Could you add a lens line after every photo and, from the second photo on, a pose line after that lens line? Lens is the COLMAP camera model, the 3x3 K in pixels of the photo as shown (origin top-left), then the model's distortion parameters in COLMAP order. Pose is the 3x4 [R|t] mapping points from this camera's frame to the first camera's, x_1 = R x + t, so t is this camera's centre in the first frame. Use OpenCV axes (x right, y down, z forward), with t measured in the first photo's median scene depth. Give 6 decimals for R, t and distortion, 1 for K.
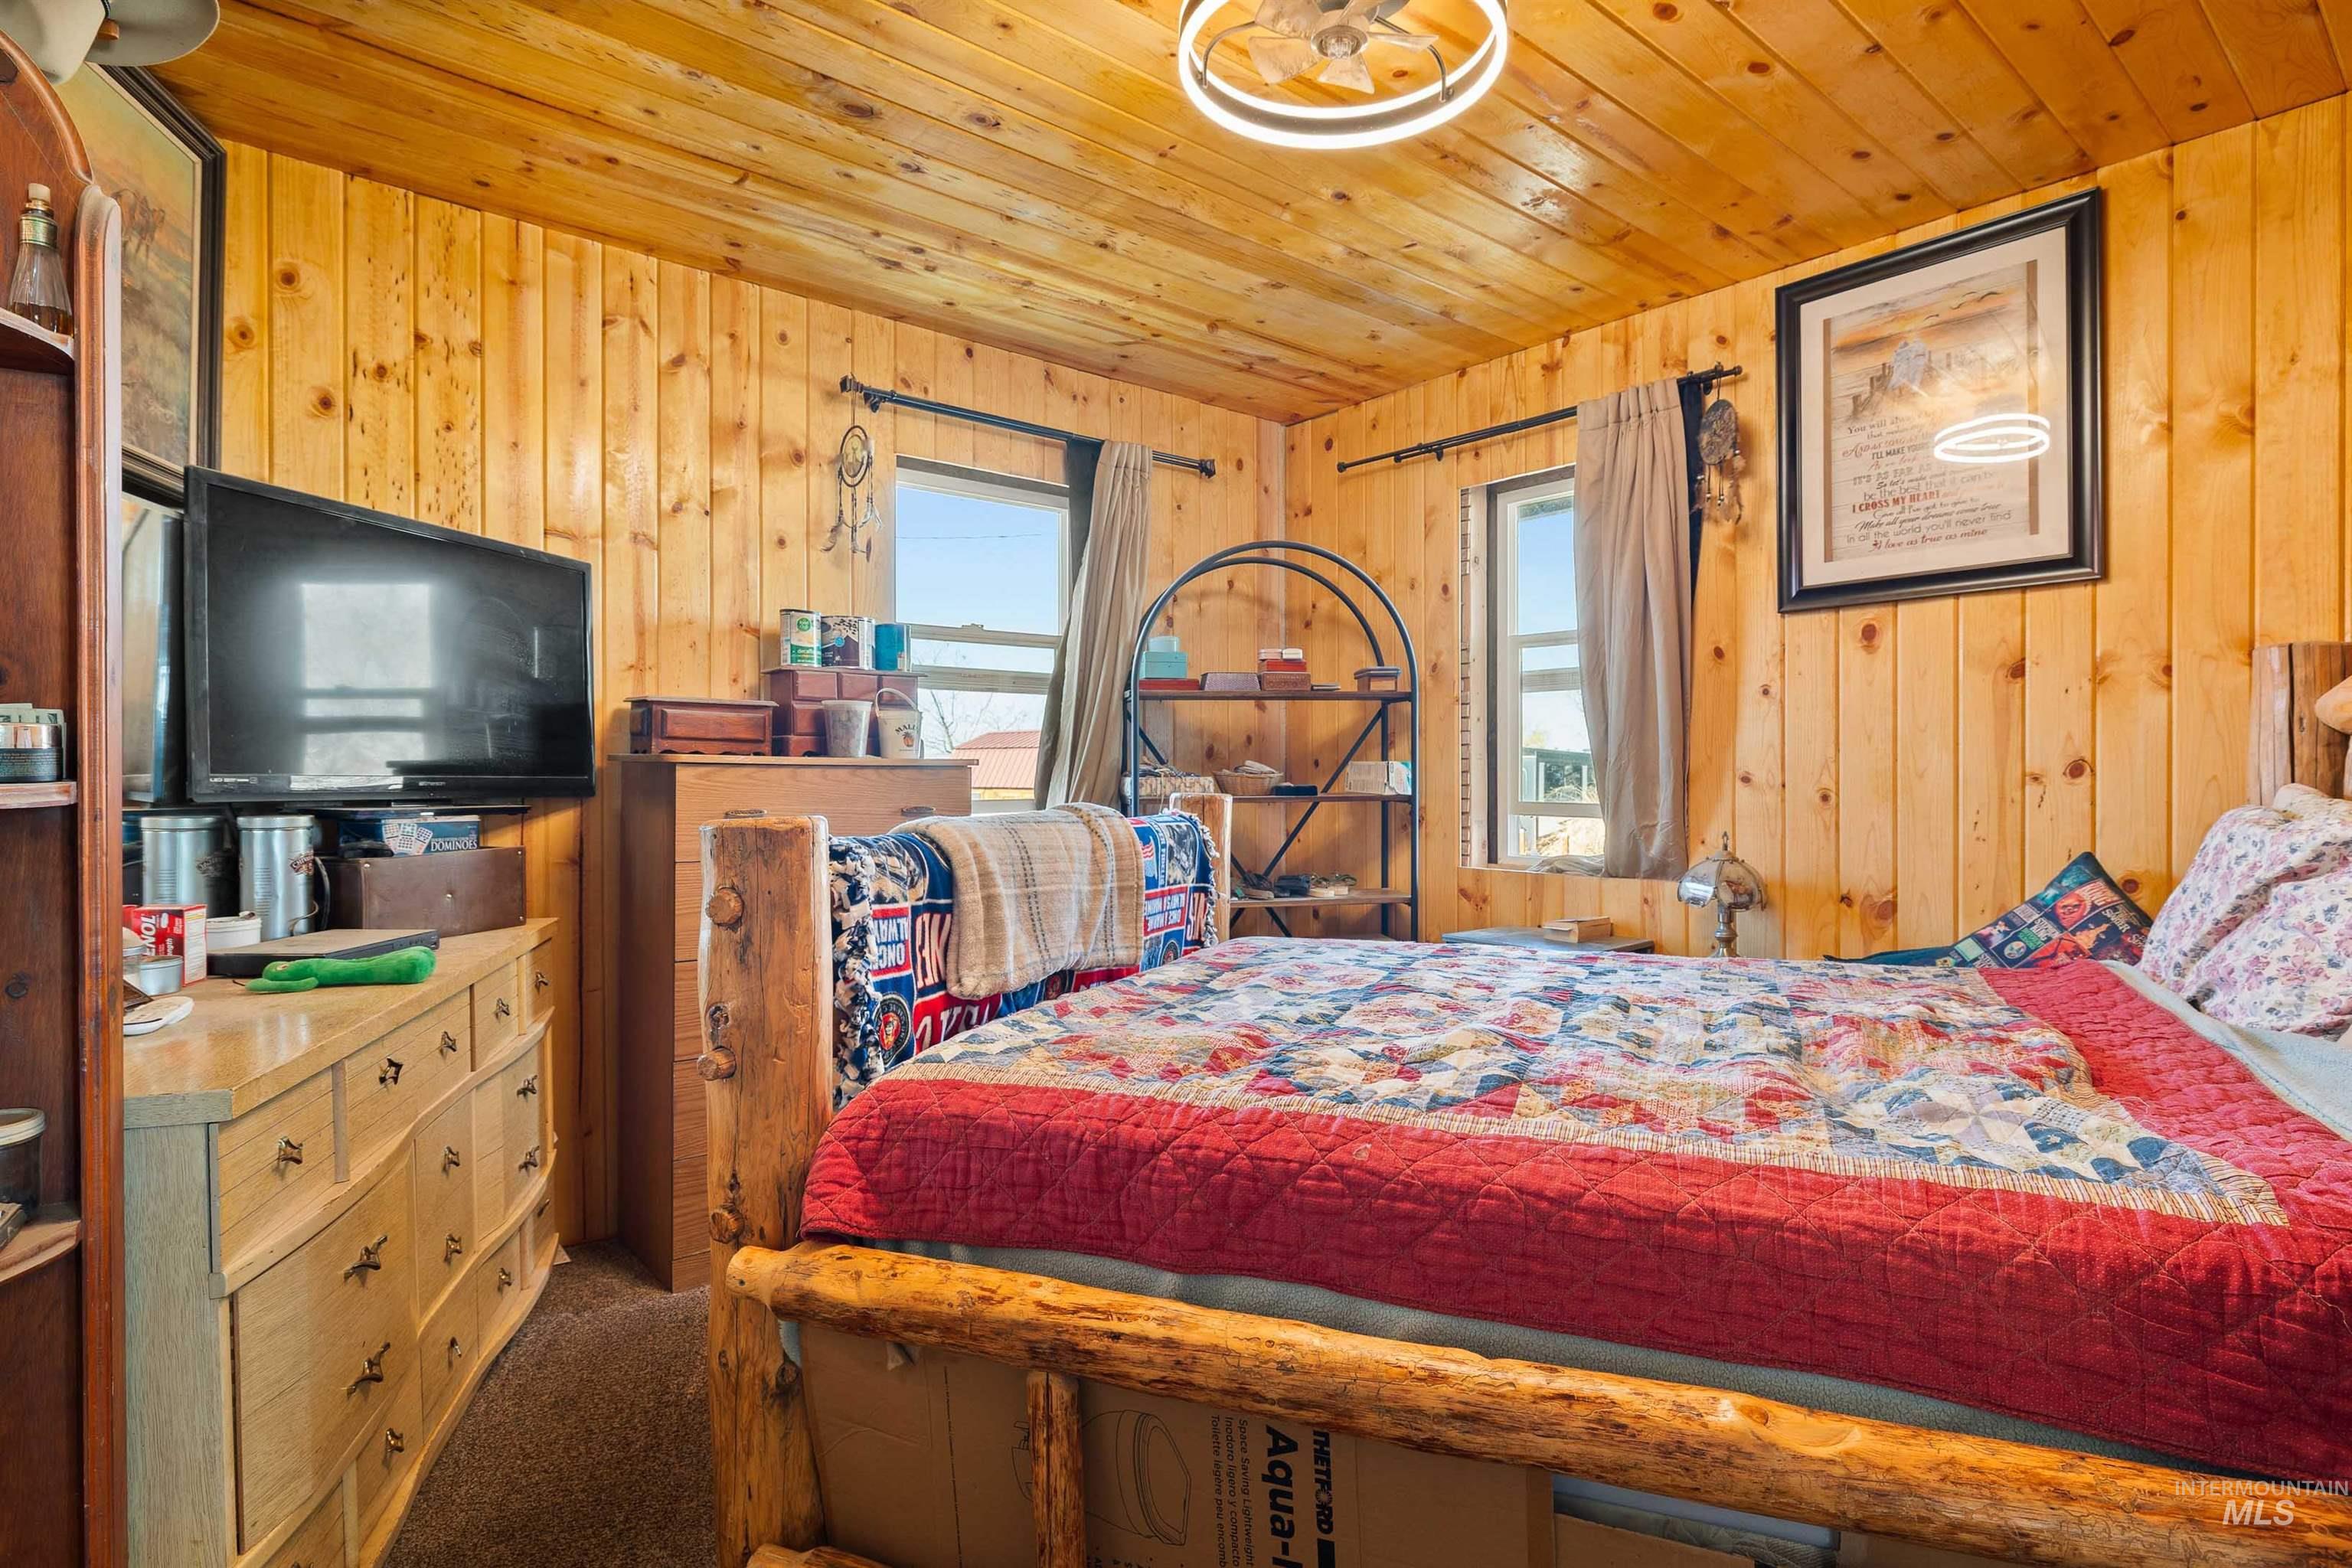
lens RADIAL K [[1207.9, 0, 1176.0], [0, 1207.9, 784.0], [0, 0, 1]] dist [-0.000325, 0.000042]
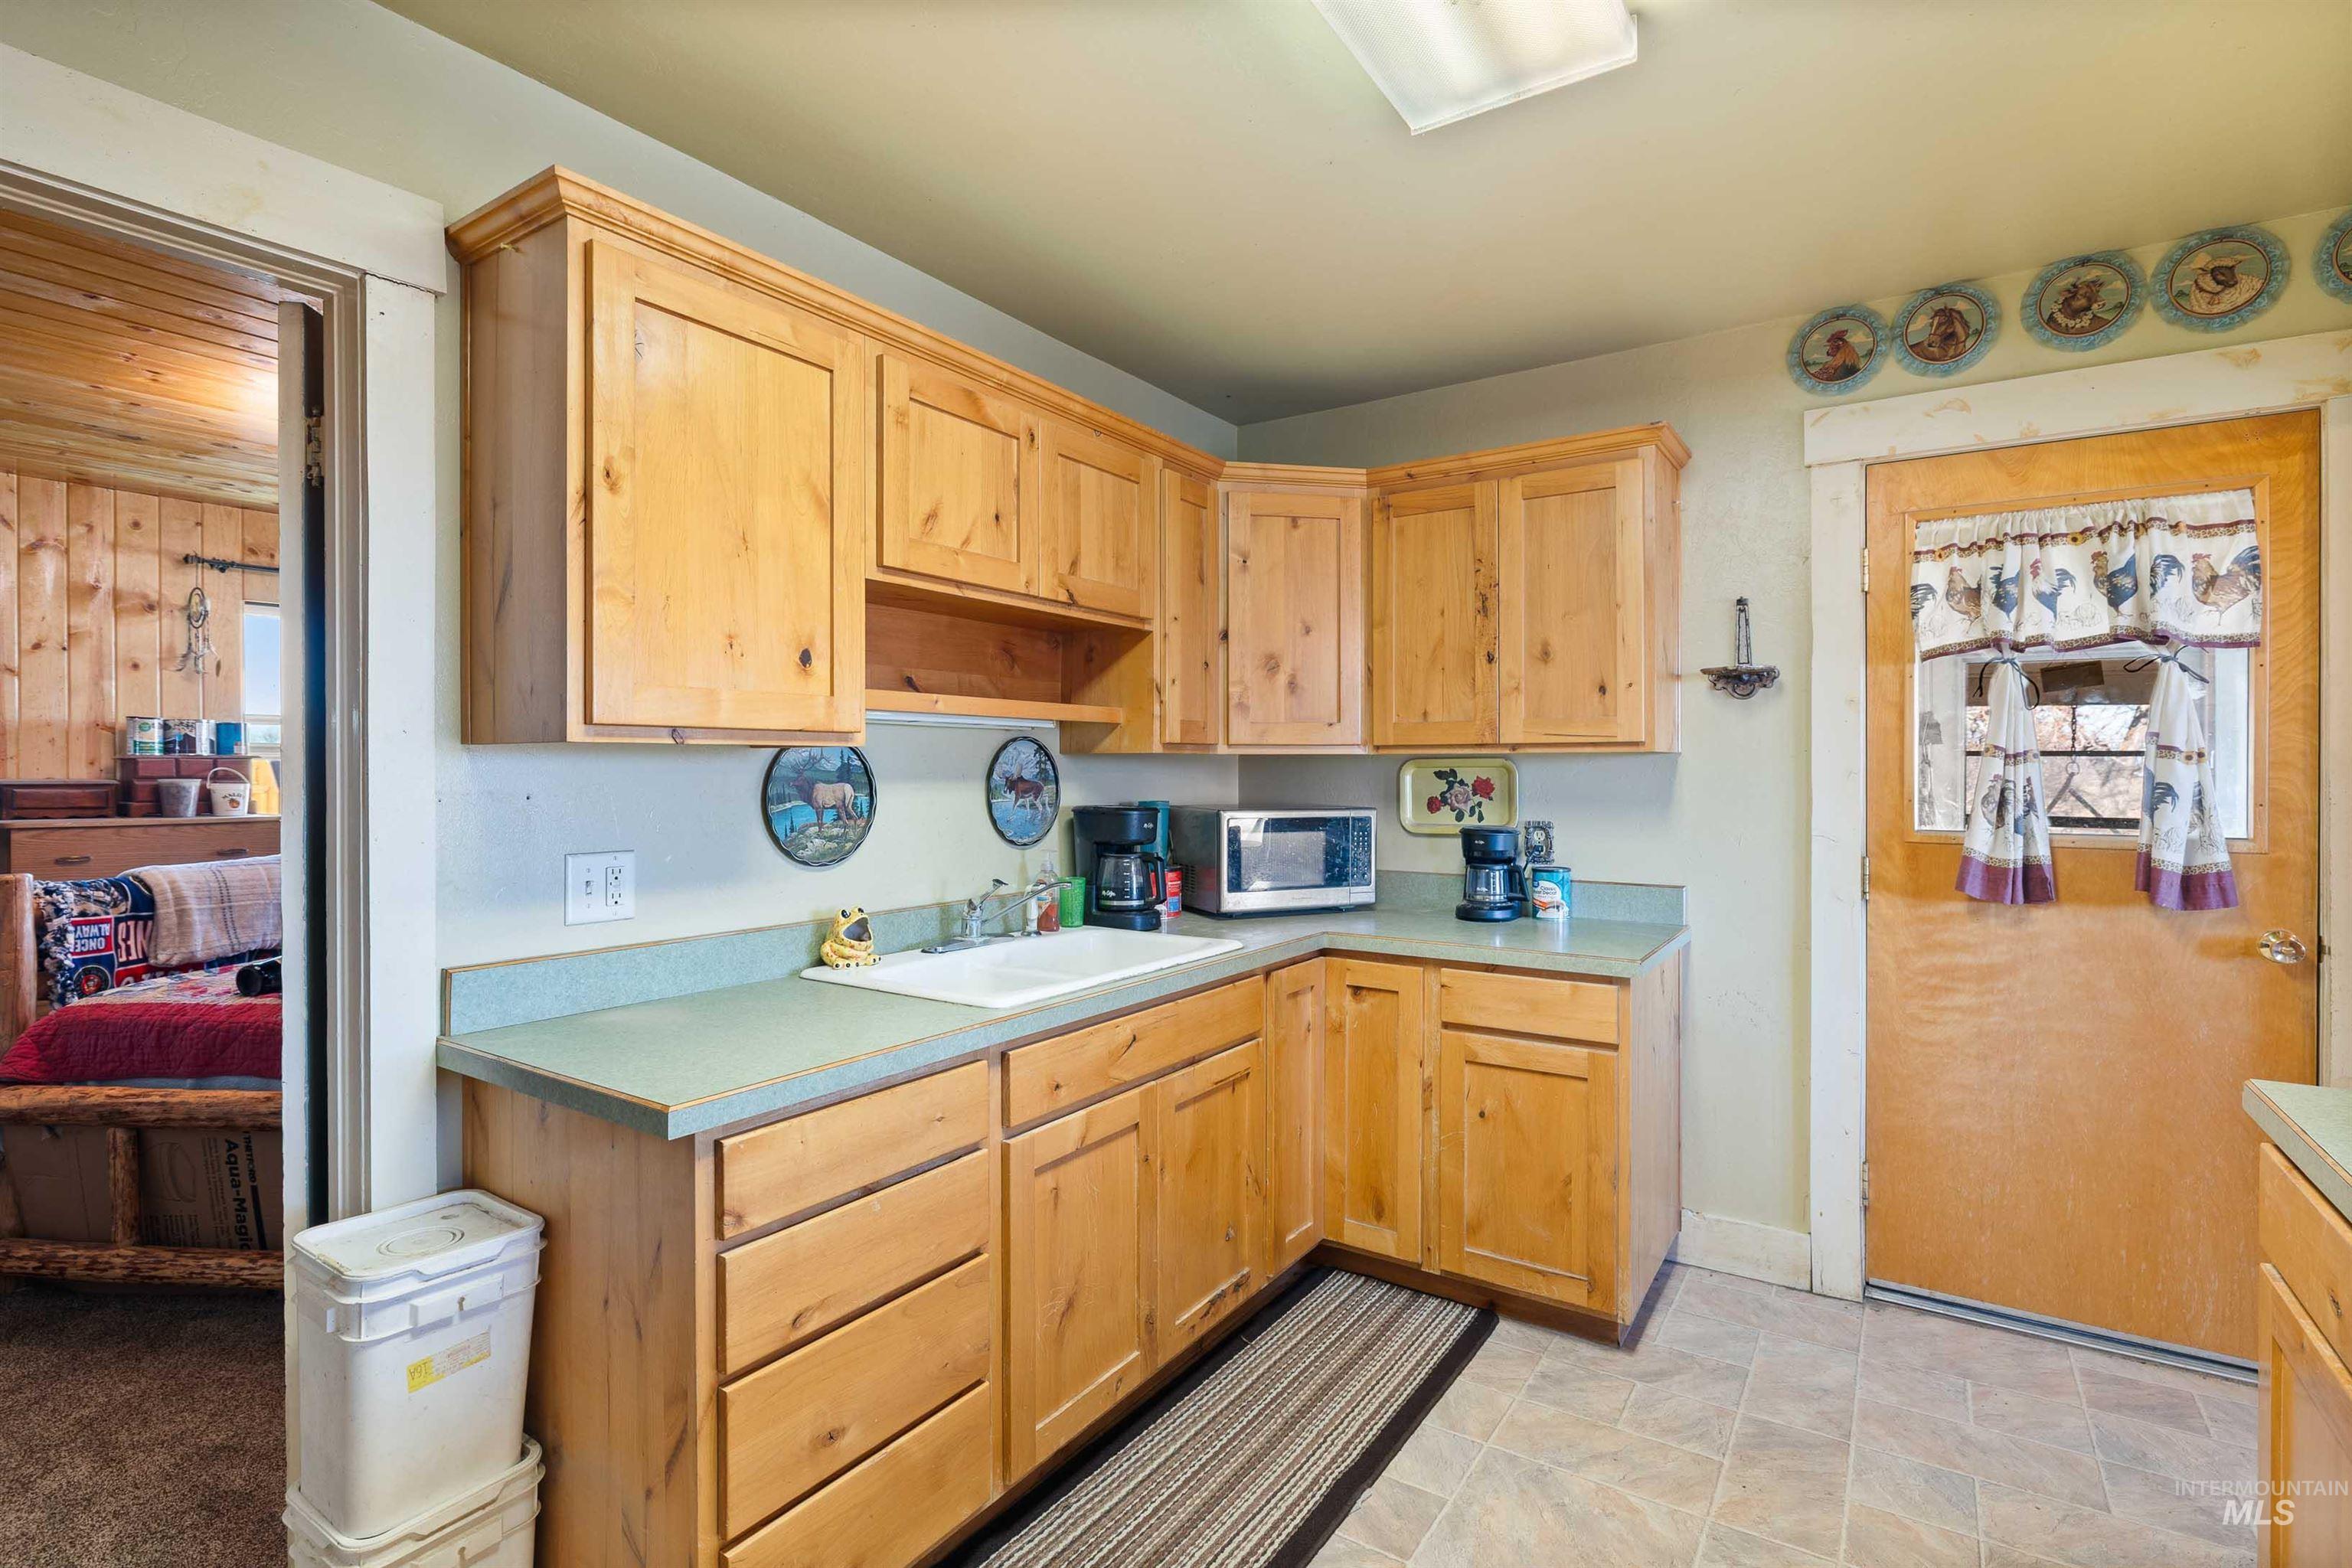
lens RADIAL K [[1122.7, 0, 1197.5], [0, 1122.7, 777.0], [0, 0, 1]] dist [-0.000507, 0.000317]
pose [[0.959823, -0.004830, 0.280566, 0.853135], [0.005343, 0.999985, -0.001063, -0.098564], [-0.280557, 0.002520, 0.959834, -1.067472]]
